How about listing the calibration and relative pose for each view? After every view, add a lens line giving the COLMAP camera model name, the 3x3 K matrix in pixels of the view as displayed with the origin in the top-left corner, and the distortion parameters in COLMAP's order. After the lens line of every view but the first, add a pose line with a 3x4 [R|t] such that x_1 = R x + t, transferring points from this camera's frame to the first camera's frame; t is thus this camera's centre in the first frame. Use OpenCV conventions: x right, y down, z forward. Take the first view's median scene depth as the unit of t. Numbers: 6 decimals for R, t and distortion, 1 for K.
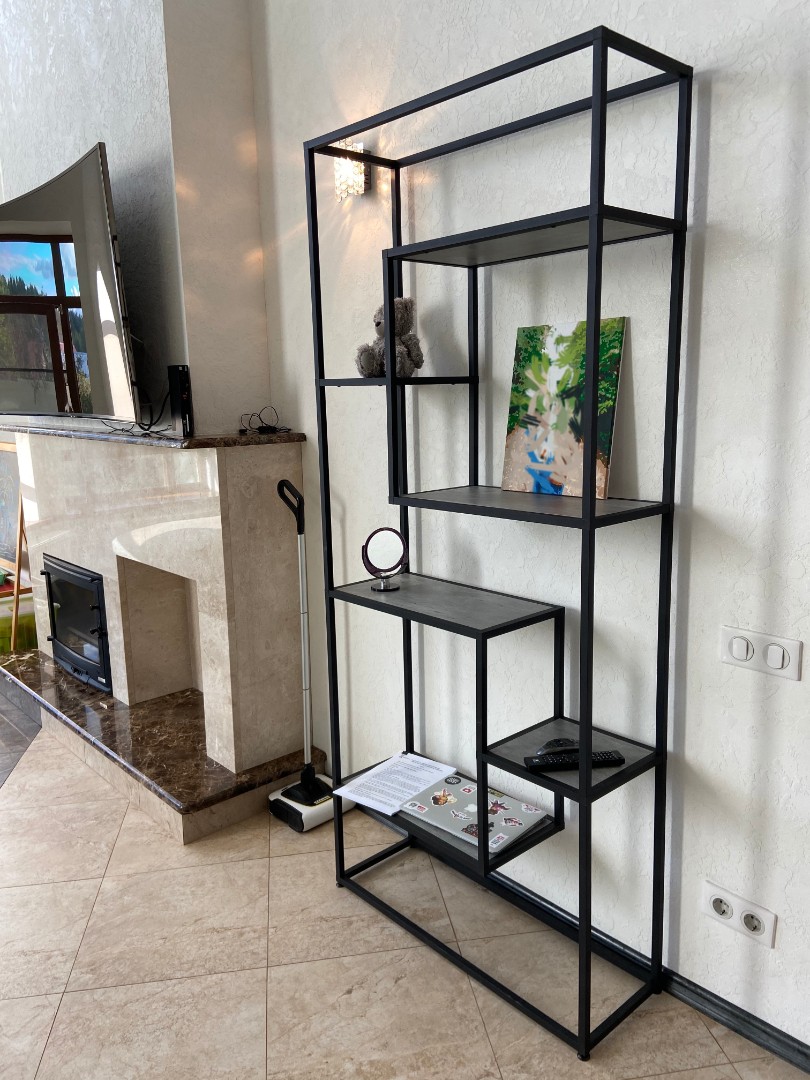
lens RADIAL K [[823.6, 0, 408.3], [0, 823.6, 535.6], [0, 0, 1]] dist [0.087201, -0.089798]
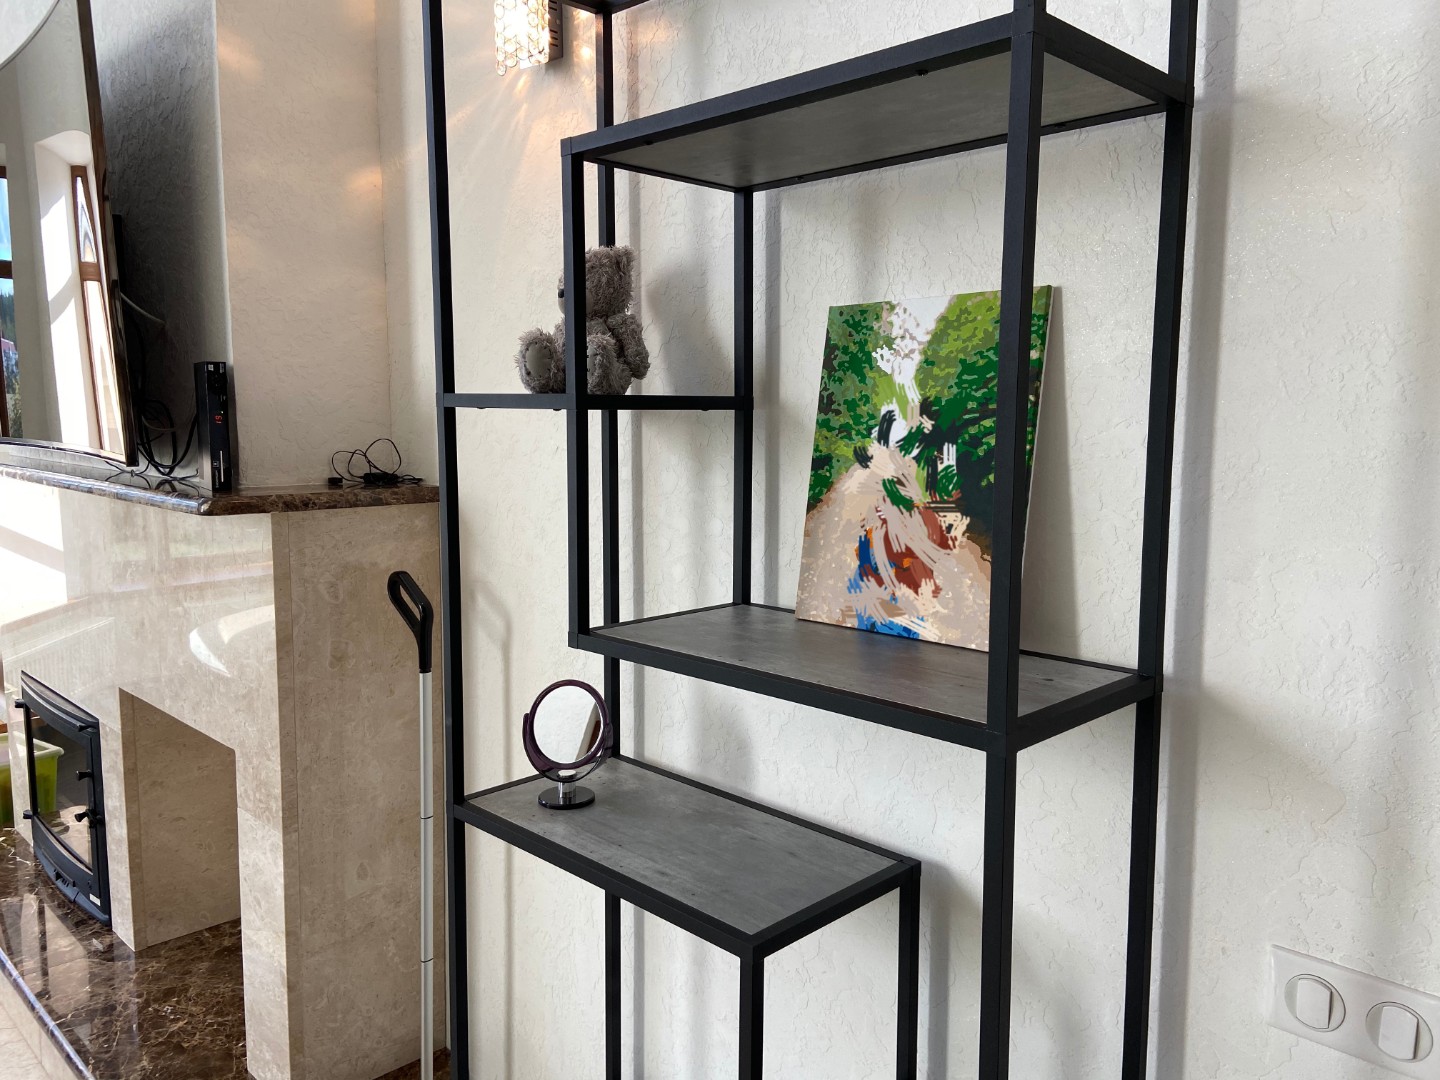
lens RADIAL K [[1098.2, 0, 726.1], [0, 1098.2, 528.9], [0, 0, 1]] dist [0.087201, -0.089798]
pose [[0.997917, 0.019073, 0.061633, 0.025457], [-0.014774, 0.997474, -0.069480, -0.057802], [-0.062803, 0.068425, 0.995678, 0.298474]]
